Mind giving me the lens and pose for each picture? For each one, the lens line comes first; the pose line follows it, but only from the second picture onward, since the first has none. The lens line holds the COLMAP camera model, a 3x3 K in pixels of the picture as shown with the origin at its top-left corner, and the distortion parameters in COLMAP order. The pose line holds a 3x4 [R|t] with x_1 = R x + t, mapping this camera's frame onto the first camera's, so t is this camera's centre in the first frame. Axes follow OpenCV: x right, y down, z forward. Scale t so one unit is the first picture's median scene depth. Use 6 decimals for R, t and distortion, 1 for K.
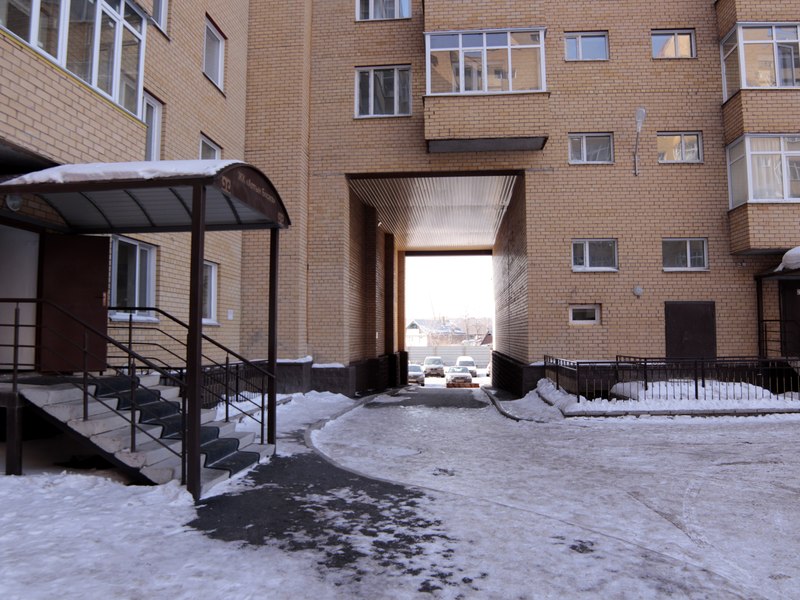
lens RADIAL K [[596.2, 0, 399.6], [0, 596.2, 322.2], [0, 0, 1]] dist [-0.084892, 0.003396]
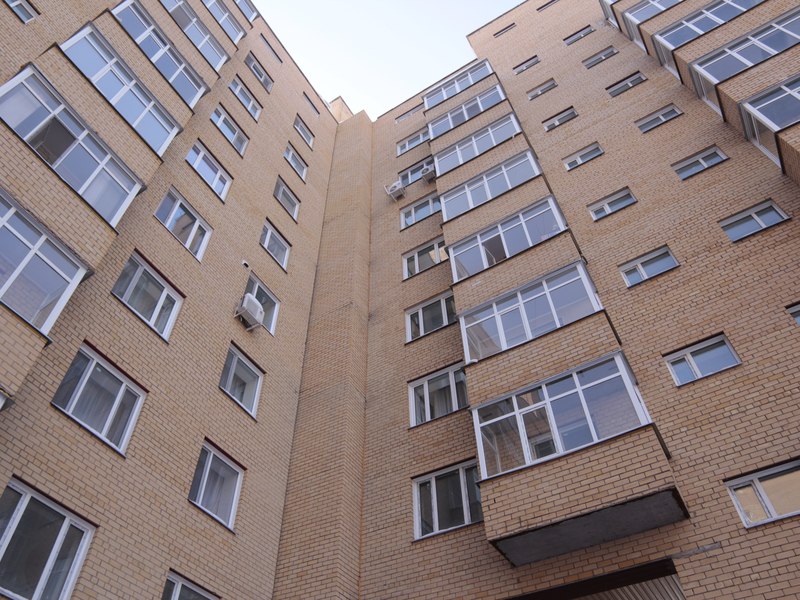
lens RADIAL K [[596.2, 0, 399.6], [0, 596.2, 322.2], [0, 0, 1]] dist [-0.084892, 0.003396]
pose [[0.890348, -0.327879, -0.315875, 0.236024], [-0.021487, 0.662766, -0.748518, 0.020594], [0.454774, 0.673228, 0.583047, 0.400993]]
